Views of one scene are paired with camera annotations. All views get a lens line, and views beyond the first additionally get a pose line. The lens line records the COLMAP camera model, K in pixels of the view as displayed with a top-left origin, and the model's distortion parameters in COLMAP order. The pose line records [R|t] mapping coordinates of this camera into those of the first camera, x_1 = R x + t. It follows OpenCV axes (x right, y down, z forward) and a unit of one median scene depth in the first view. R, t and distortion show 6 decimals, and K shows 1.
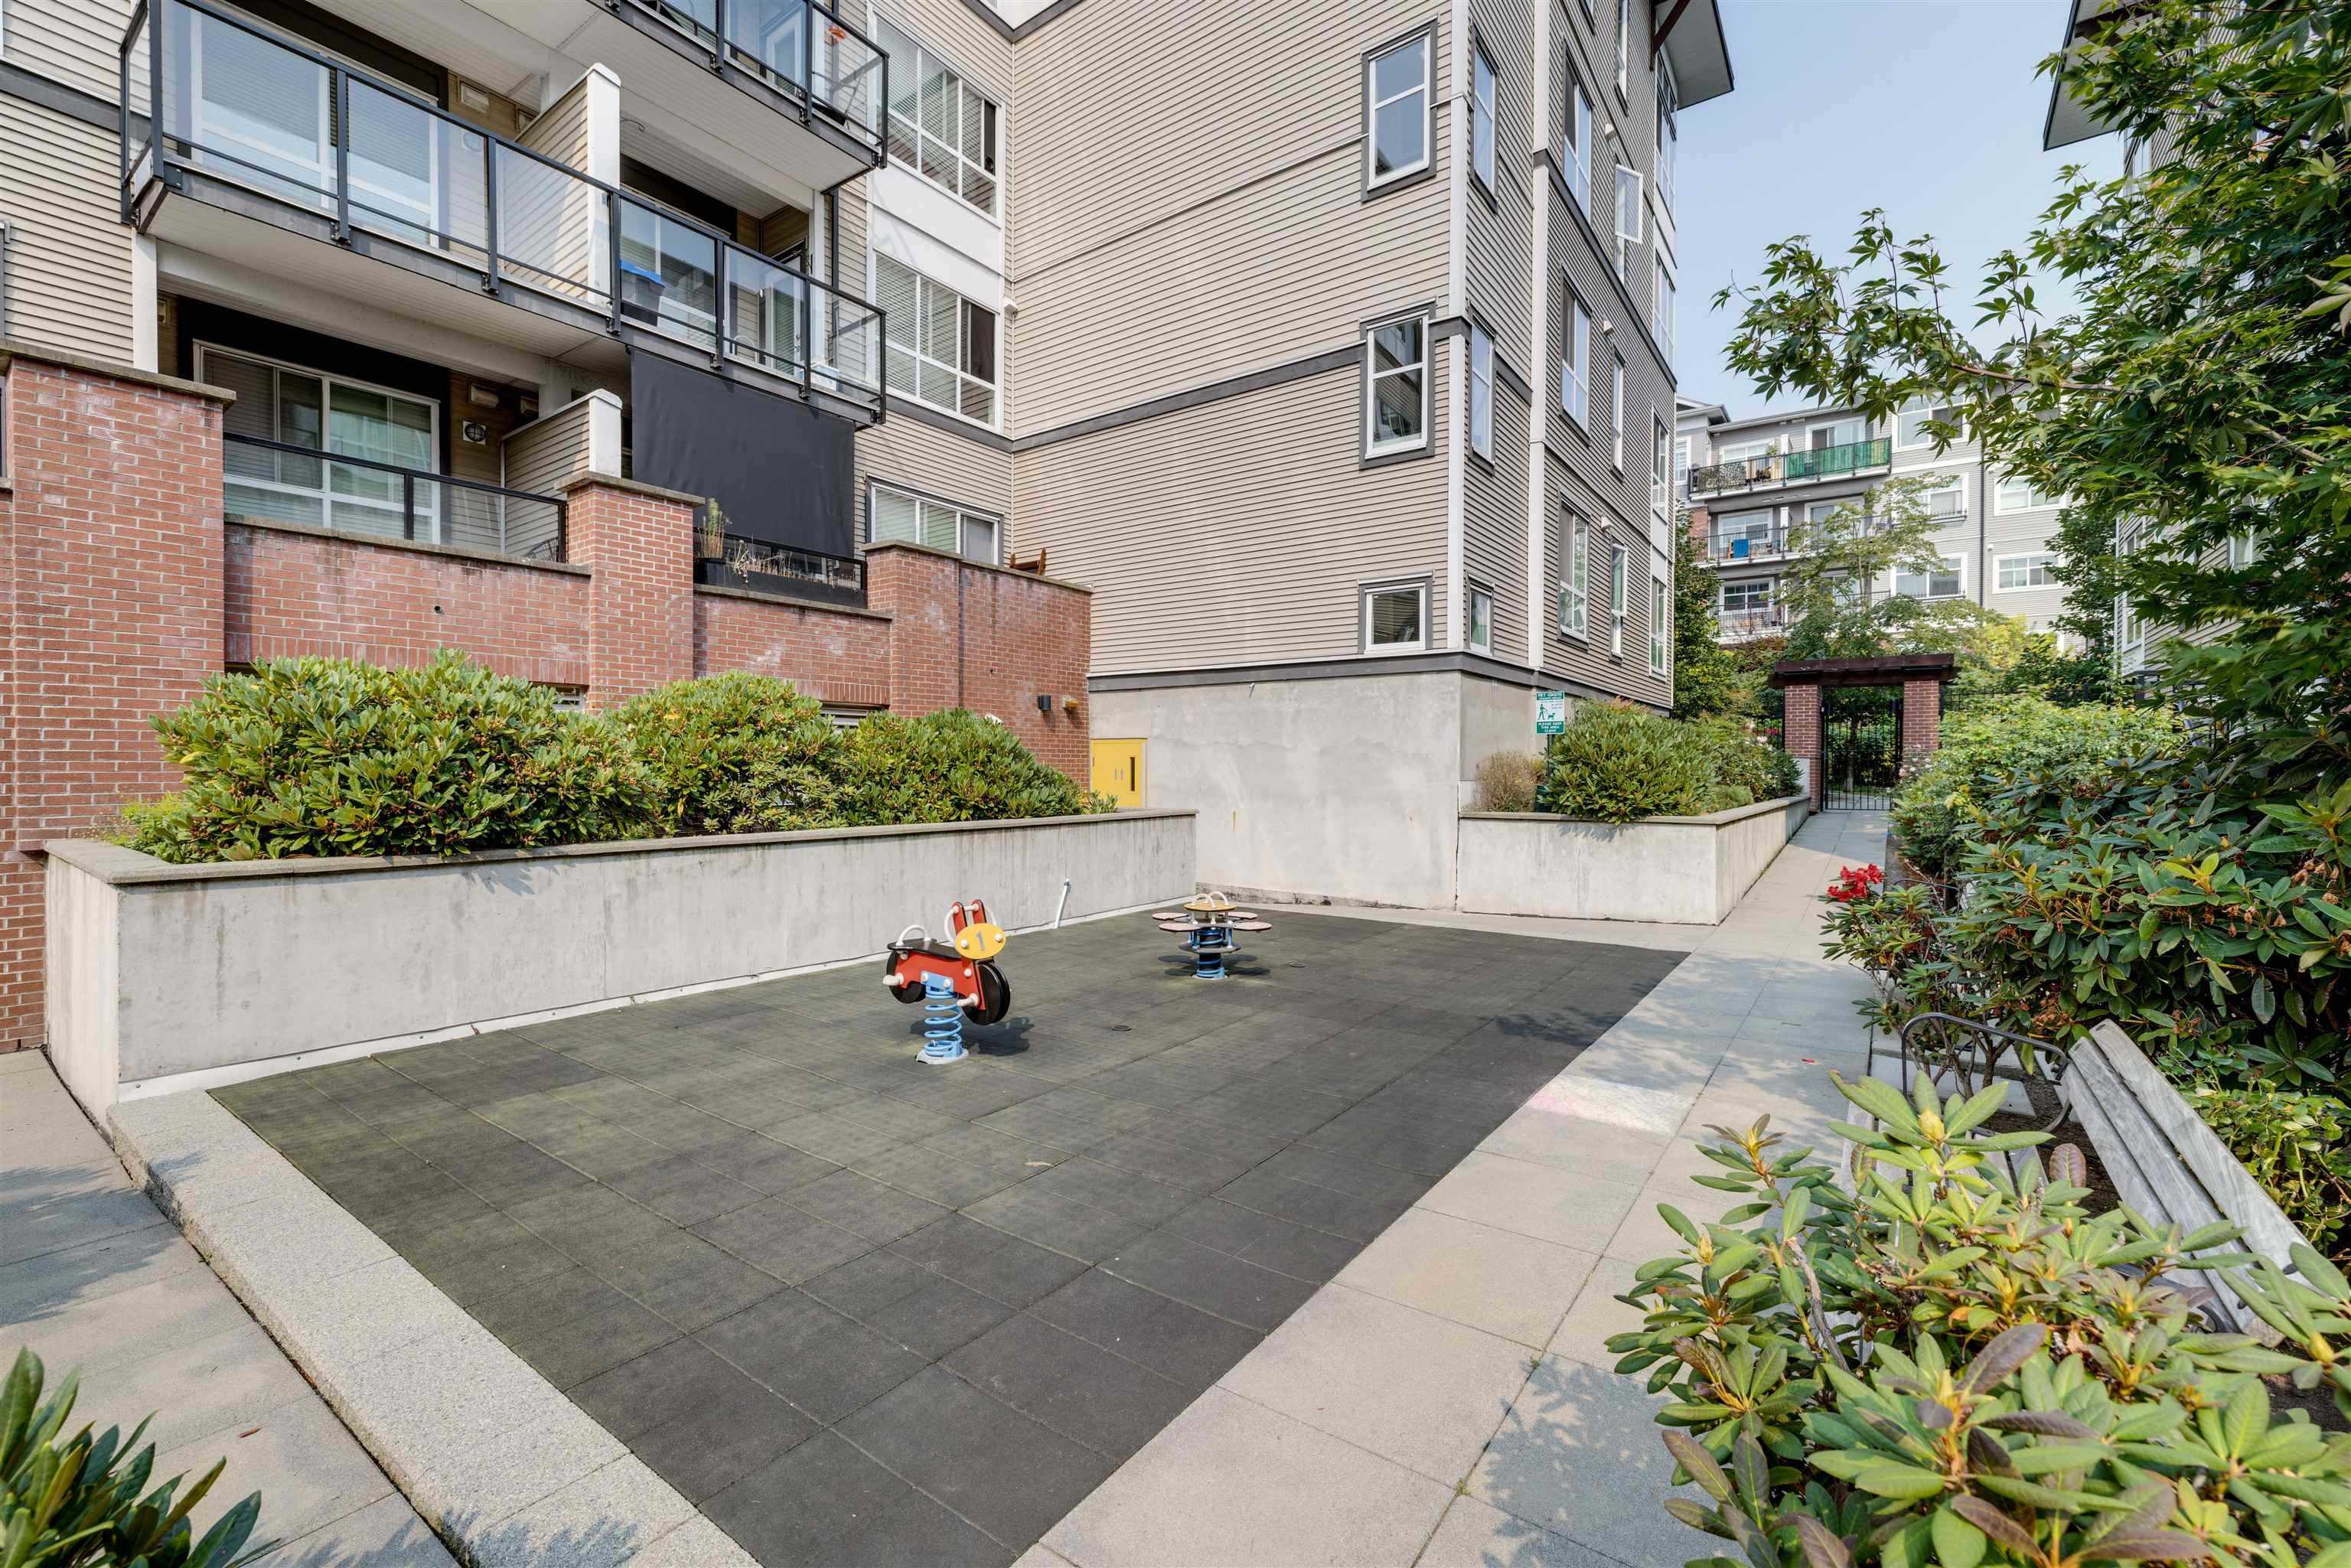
lens RADIAL K [[999.9, 0, 1172.1], [0, 999.9, 781.7], [0, 0, 1]] dist [-0.001293, -0.000074]
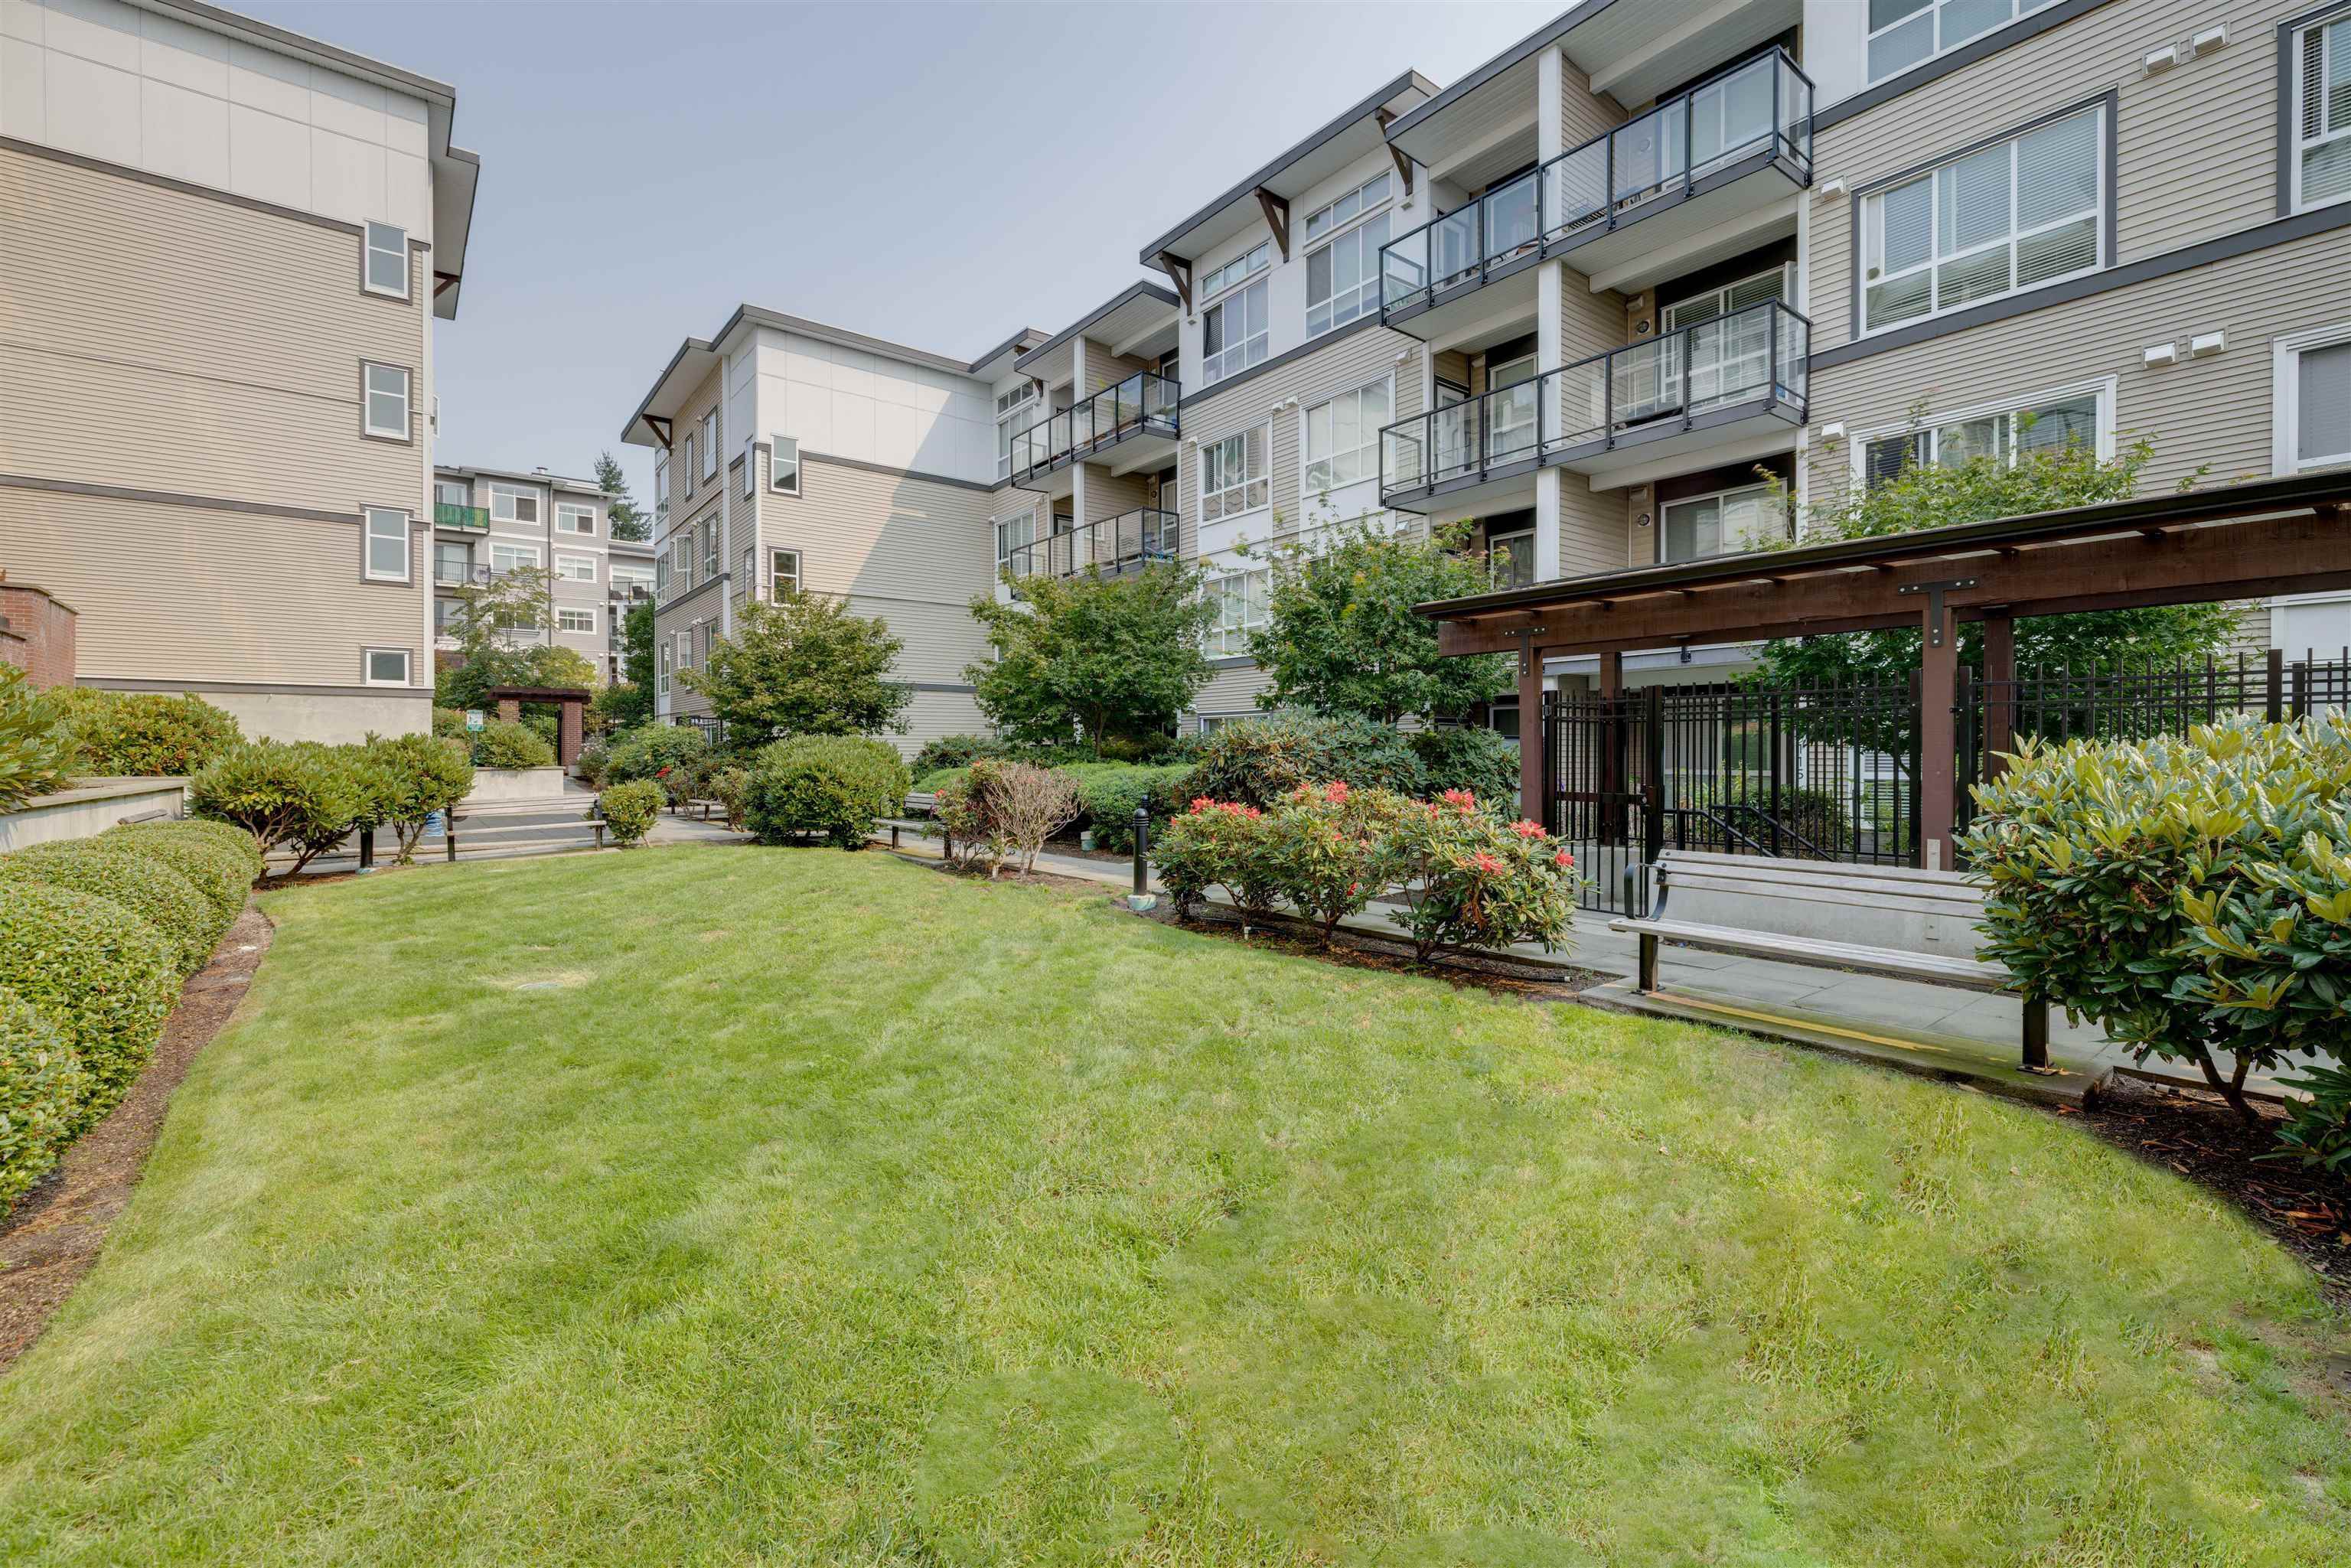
lens RADIAL K [[999.9, 0, 1186.4], [0, 999.9, 766.5], [0, 0, 1]] dist [-0.001293, -0.000074]
pose [[0.254934, -0.015001, 0.966842, -1.215988], [0.006463, 0.999884, 0.013810, 0.009474], [-0.966937, 0.002729, 0.255002, -0.944157]]
